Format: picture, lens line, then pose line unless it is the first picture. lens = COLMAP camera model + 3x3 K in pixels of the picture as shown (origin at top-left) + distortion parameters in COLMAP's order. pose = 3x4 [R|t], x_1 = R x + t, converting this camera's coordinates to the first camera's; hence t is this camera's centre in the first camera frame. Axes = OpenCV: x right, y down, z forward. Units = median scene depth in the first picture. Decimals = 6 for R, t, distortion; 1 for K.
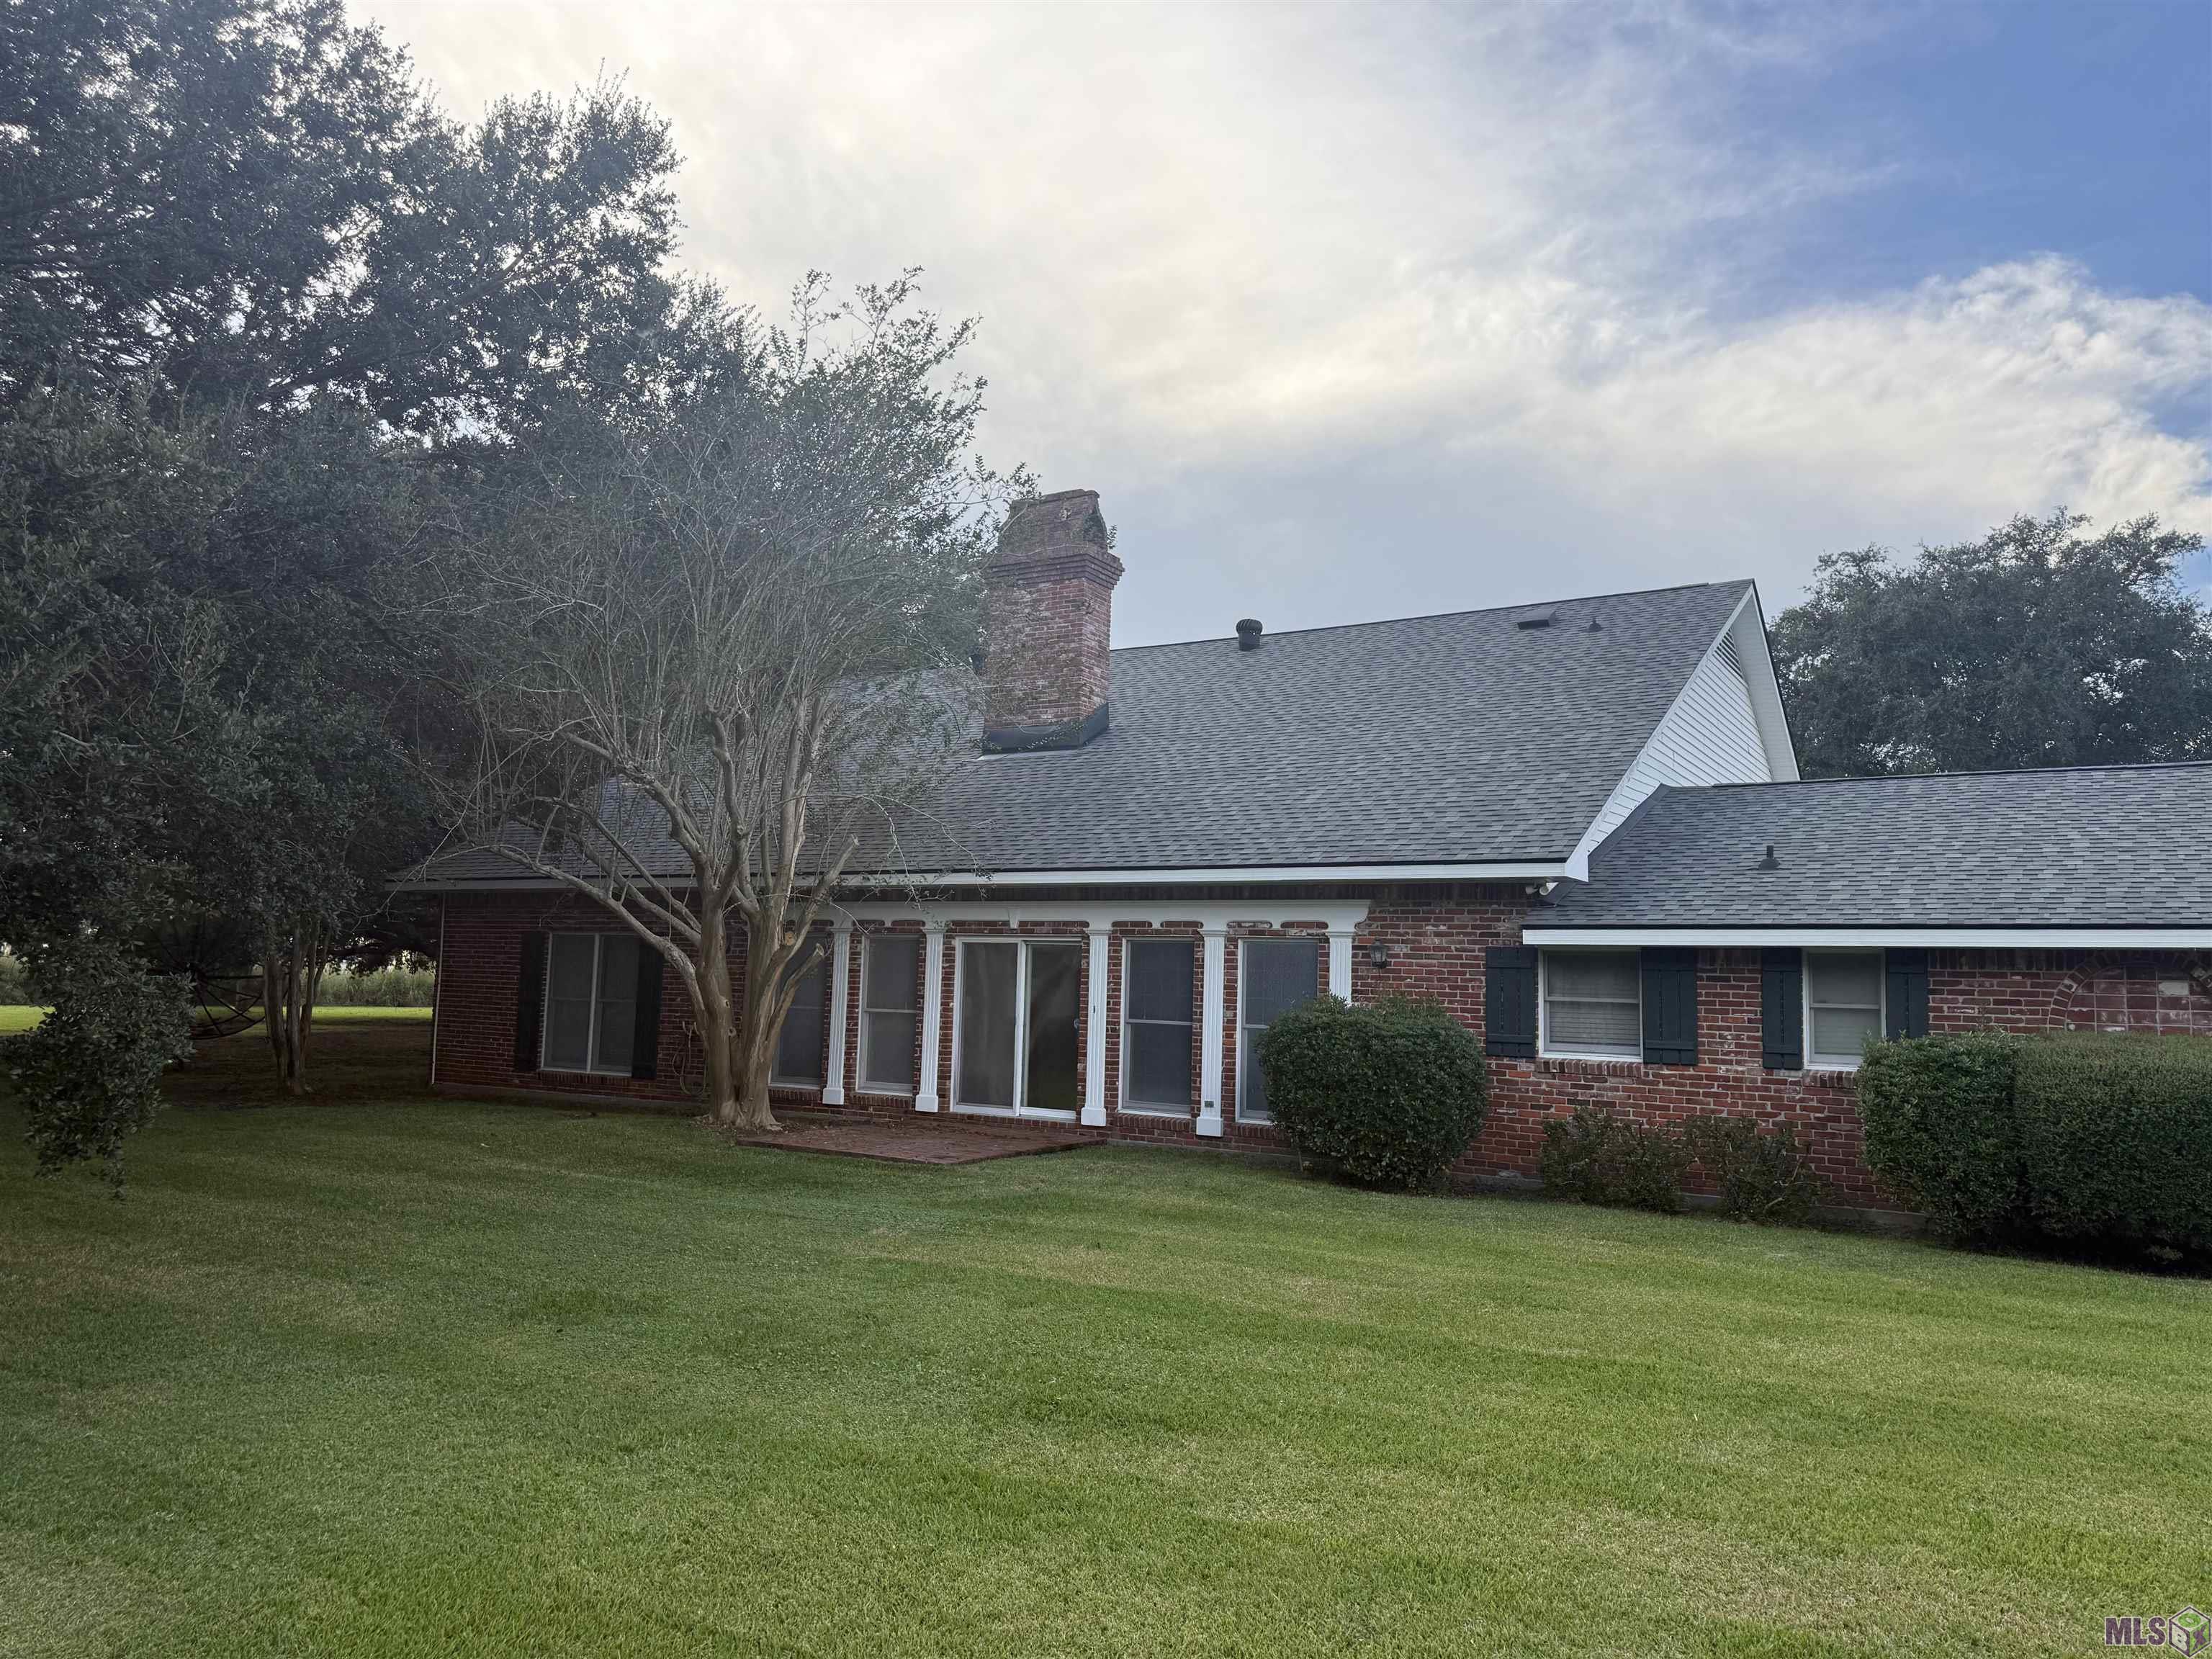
lens RADIAL K [[1566.9, 0, 1087.2], [0, 1566.9, 815.6], [0, 0, 1]] dist [0.037714, -0.033678]
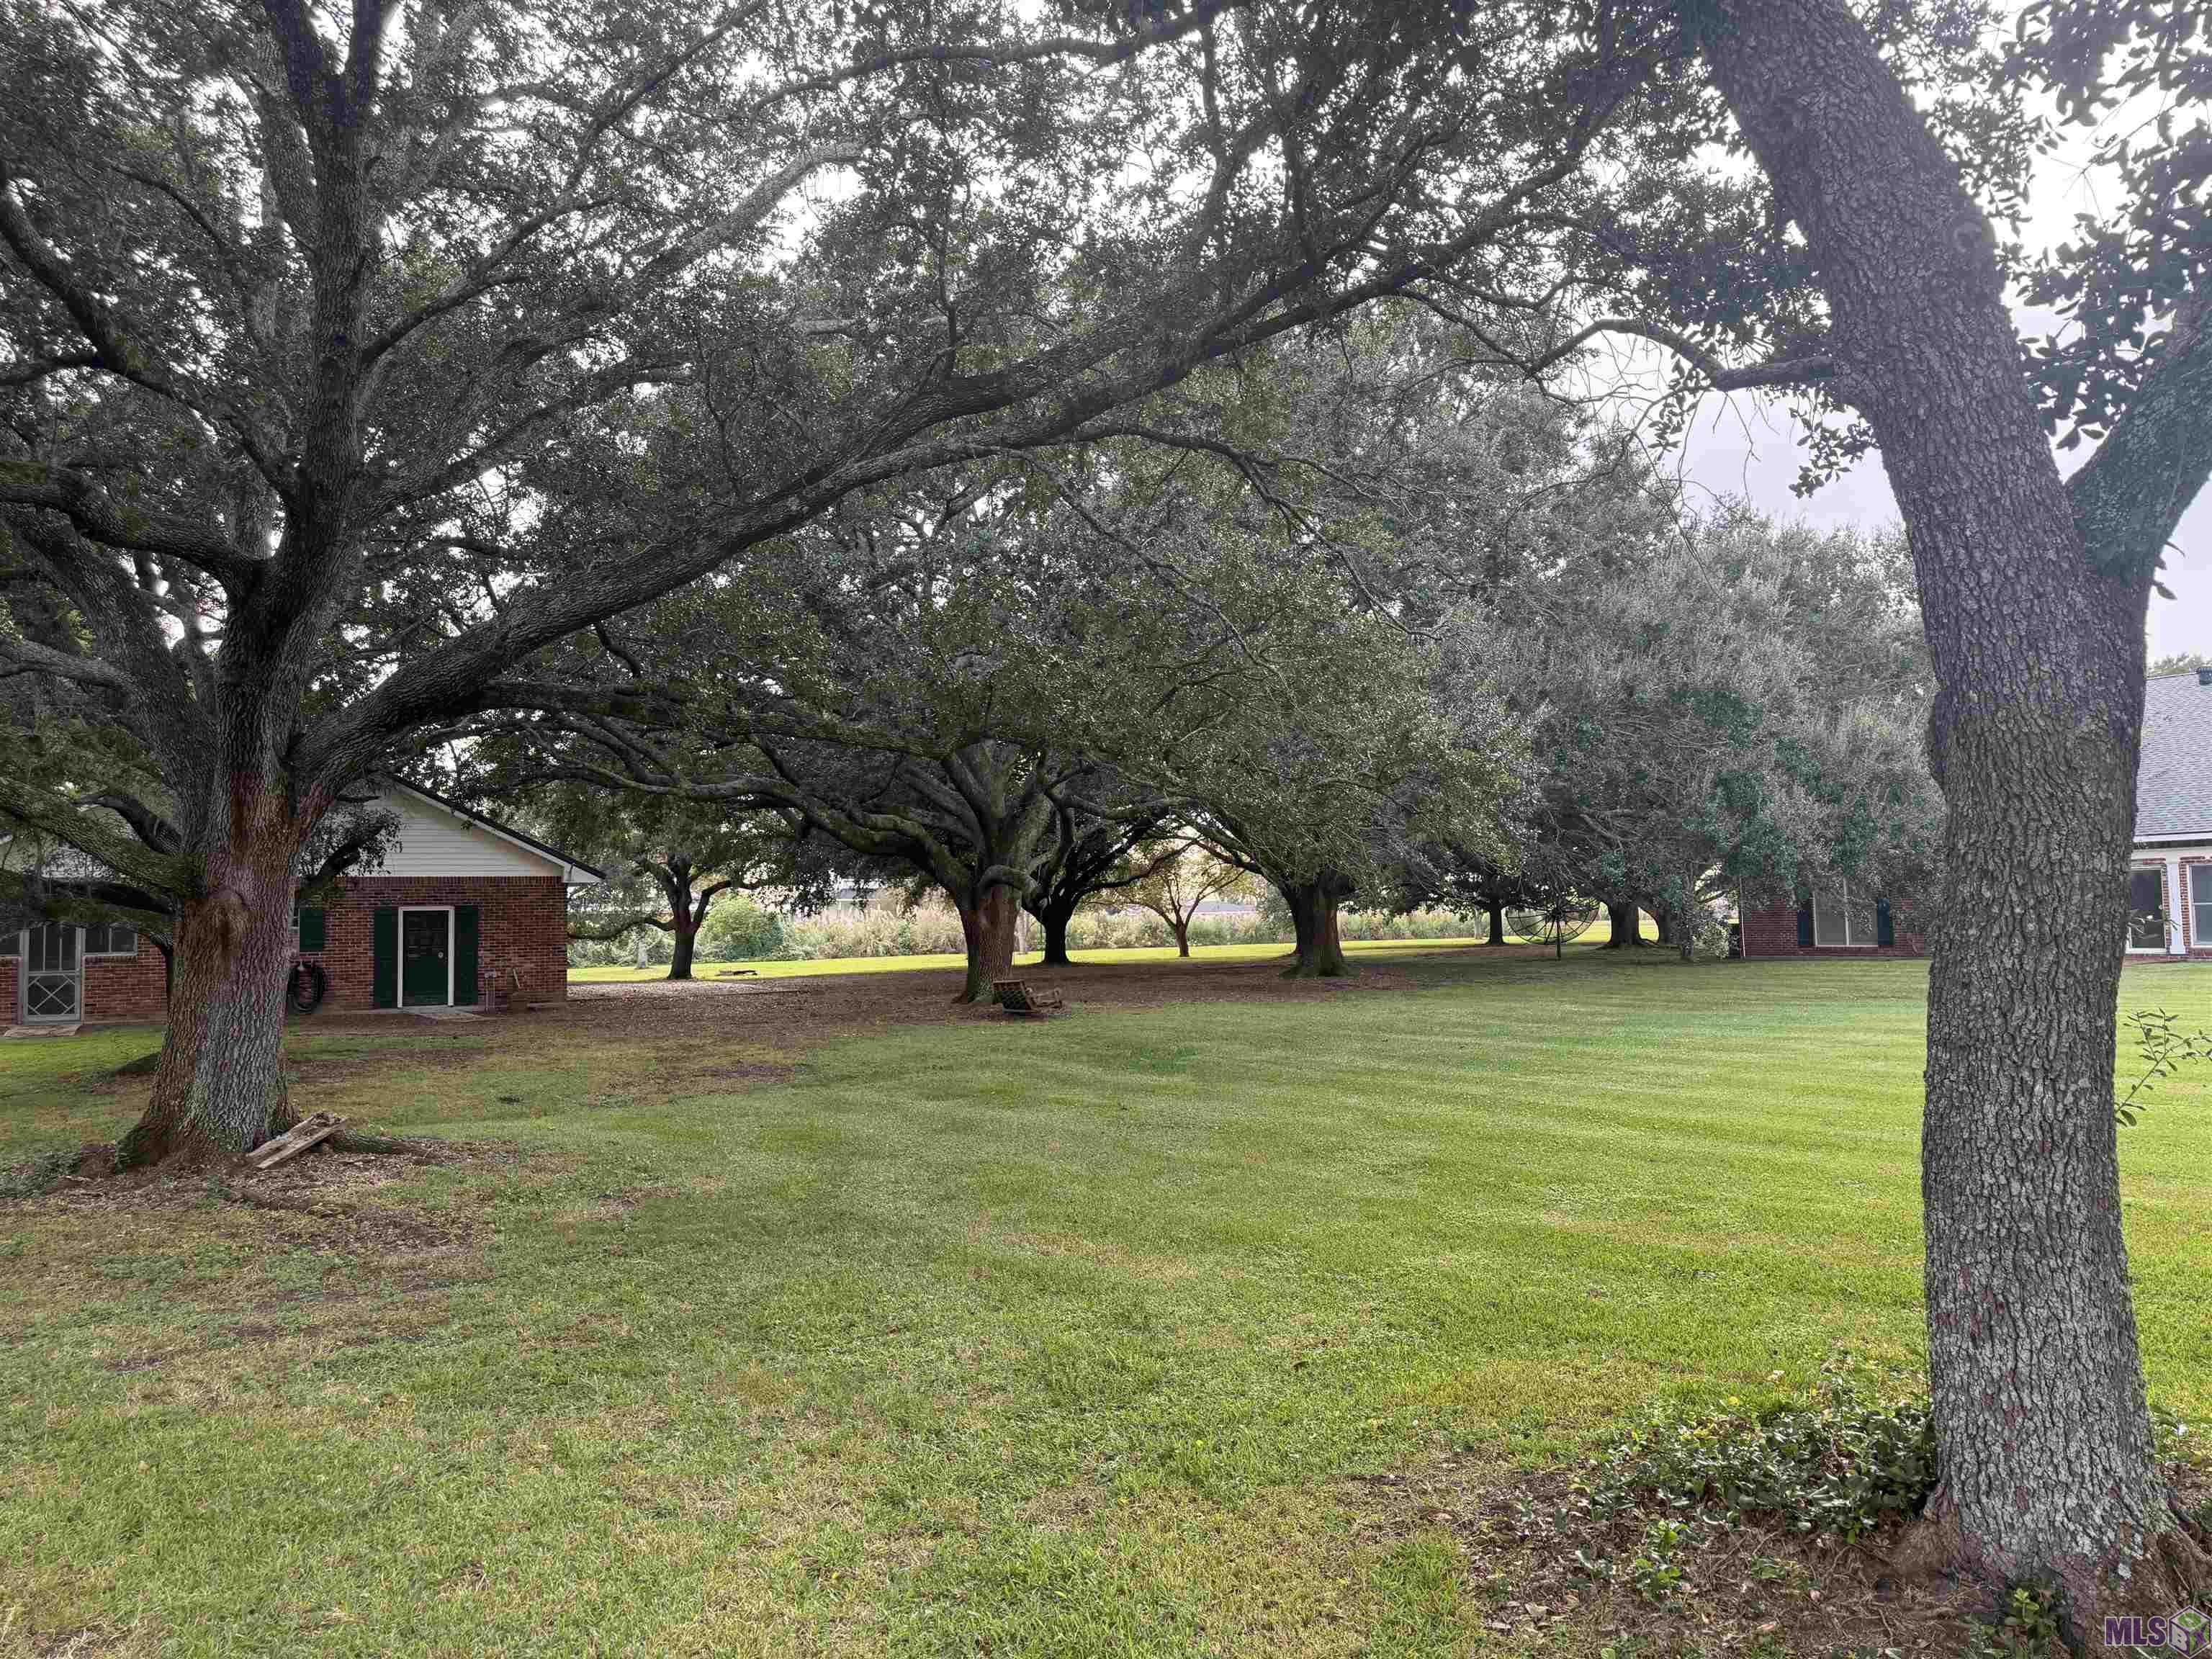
lens RADIAL K [[1566.9, 0, 1110.2], [0, 1566.9, 839.2], [0, 0, 1]] dist [0.037714, -0.033678]
pose [[0.904125, -0.074929, -0.420646, -0.363915], [0.098928, 0.994461, 0.035491, -0.165222], [0.415657, -0.073702, 0.906530, -1.441242]]
